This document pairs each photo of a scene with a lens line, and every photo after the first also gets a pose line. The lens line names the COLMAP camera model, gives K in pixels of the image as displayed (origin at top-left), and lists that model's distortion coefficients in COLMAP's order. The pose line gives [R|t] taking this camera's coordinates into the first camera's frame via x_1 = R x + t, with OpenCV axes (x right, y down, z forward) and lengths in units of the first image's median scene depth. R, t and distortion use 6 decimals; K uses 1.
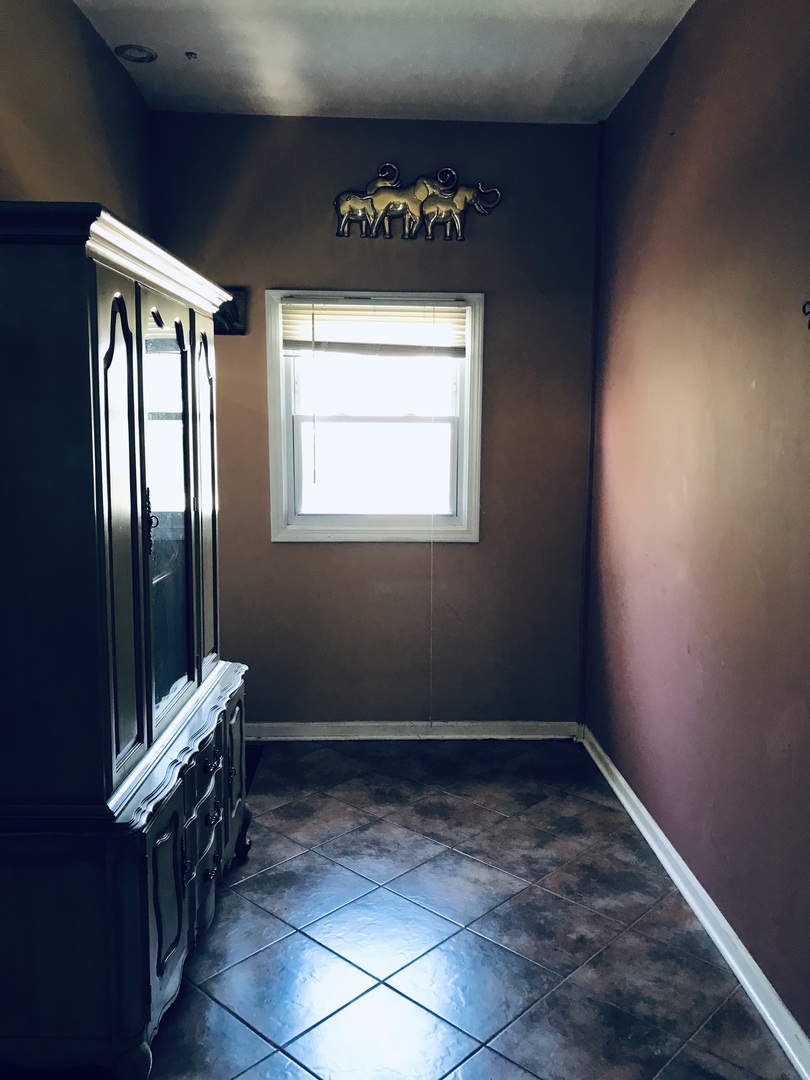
lens RADIAL K [[901.5, 0, 406.0], [0, 901.5, 538.1], [0, 0, 1]] dist [0.033864, -0.035150]
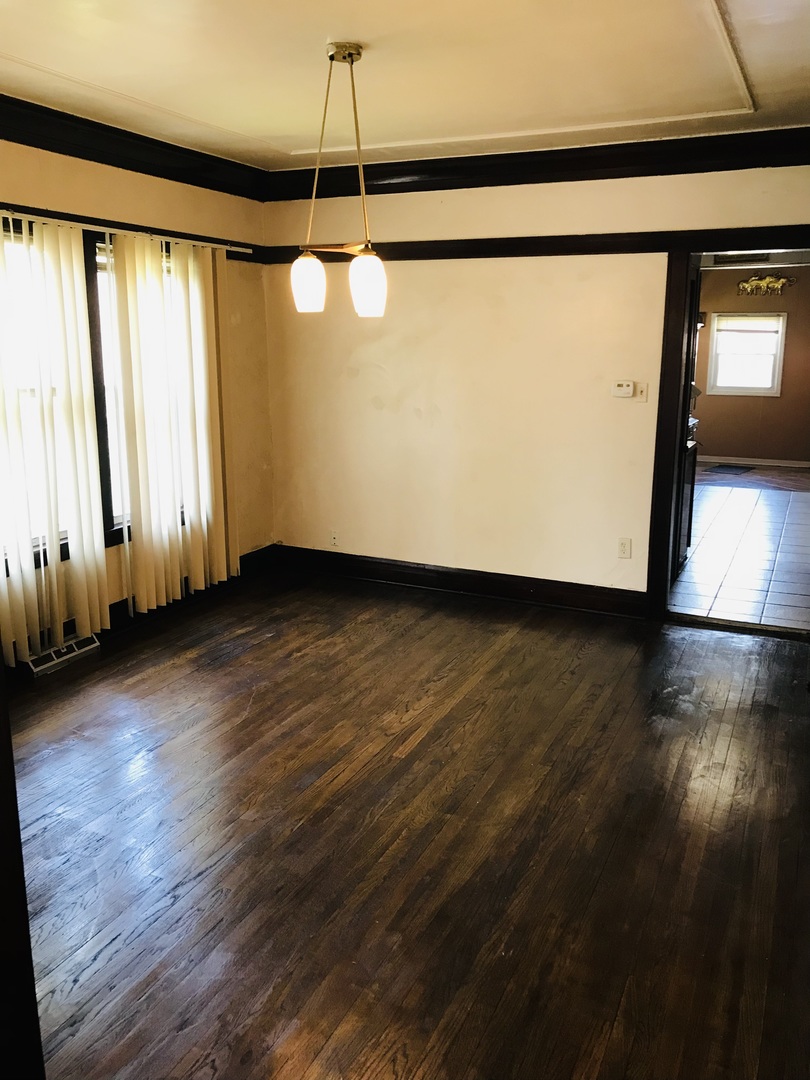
lens RADIAL K [[901.5, 0, 410.4], [0, 901.5, 539.5], [0, 0, 1]] dist [0.033864, -0.035150]
pose [[0.916245, 0.084479, -0.391610, 0.185043], [-0.048410, 0.993698, 0.101098, 0.242139], [0.397683, -0.073672, 0.914560, -2.364974]]
